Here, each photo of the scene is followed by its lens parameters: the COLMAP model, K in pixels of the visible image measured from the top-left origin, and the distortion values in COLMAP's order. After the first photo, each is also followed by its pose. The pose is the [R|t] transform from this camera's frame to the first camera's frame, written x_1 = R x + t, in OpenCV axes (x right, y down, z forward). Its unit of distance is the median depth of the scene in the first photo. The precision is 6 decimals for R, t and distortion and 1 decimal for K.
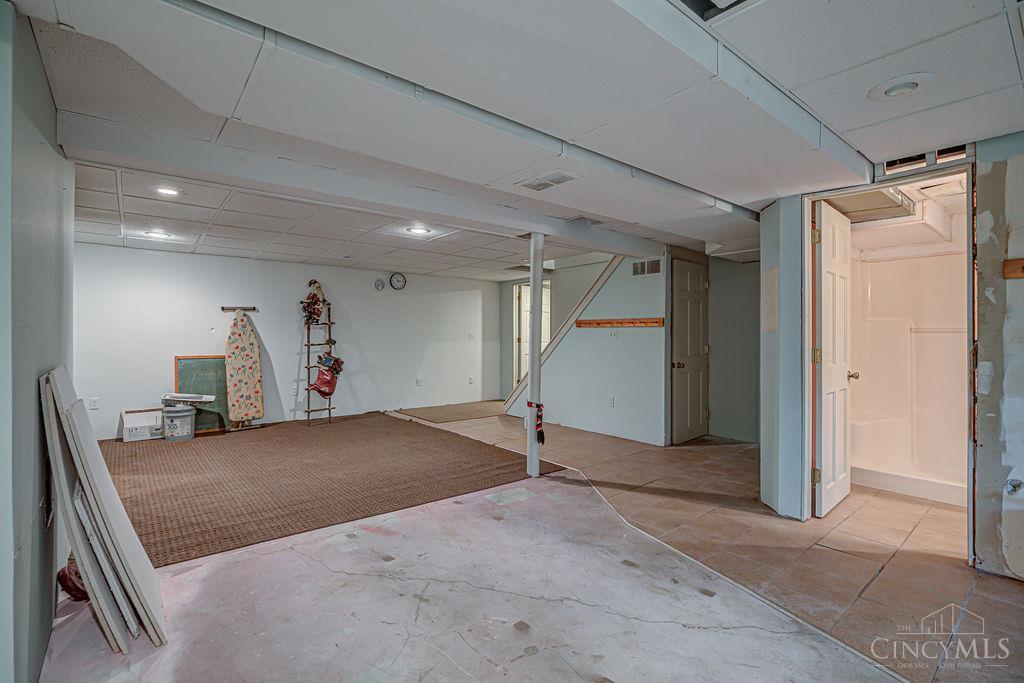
lens RADIAL K [[470.4, 0, 510.3], [0, 470.4, 338.2], [0, 0, 1]] dist [-0.001374, -0.000025]
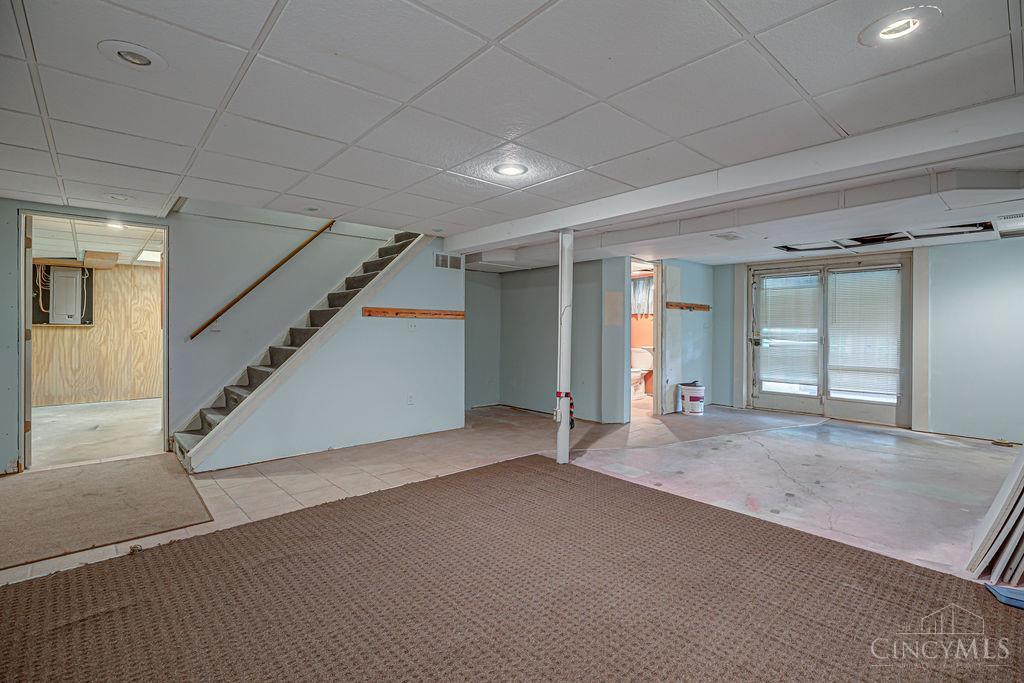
lens RADIAL K [[470.4, 0, 510.3], [0, 470.4, 338.2], [0, 0, 1]] dist [-0.001374, -0.000025]
pose [[-0.046672, -0.028621, 0.998500, -1.237222], [-0.004425, 0.999586, 0.028445, -0.018162], [-0.998900, -0.003091, -0.046779, 1.475520]]
